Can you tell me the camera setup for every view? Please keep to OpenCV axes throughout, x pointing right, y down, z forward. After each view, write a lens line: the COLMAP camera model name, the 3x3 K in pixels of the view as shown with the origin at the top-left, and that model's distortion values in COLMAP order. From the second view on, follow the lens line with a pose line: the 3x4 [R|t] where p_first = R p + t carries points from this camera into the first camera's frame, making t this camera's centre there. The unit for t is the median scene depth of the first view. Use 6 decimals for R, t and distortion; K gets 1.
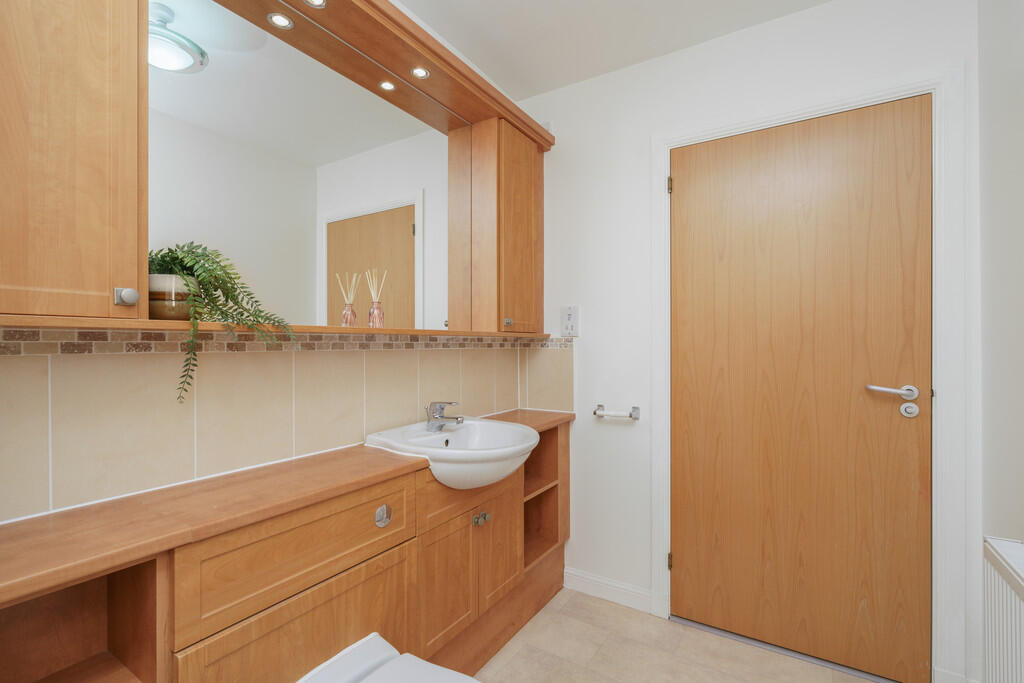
lens RADIAL K [[467.9, 0, 514.0], [0, 467.9, 342.6], [0, 0, 1]] dist [-0.004846, 0.001975]
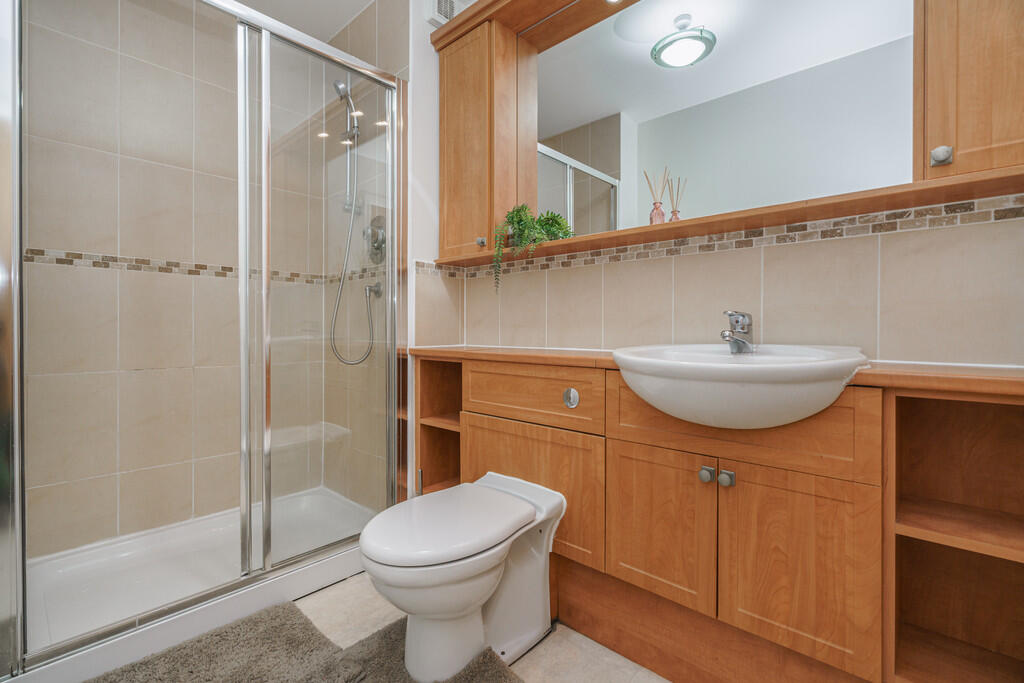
lens RADIAL K [[467.9, 0, 513.7], [0, 467.9, 334.3], [0, 0, 1]] dist [-0.004846, 0.001975]
pose [[-0.185863, 0.004377, -0.982566, 0.733574], [-0.004050, 0.999978, 0.005221, 0.186337], [0.982567, 0.004950, -0.185842, 0.934986]]
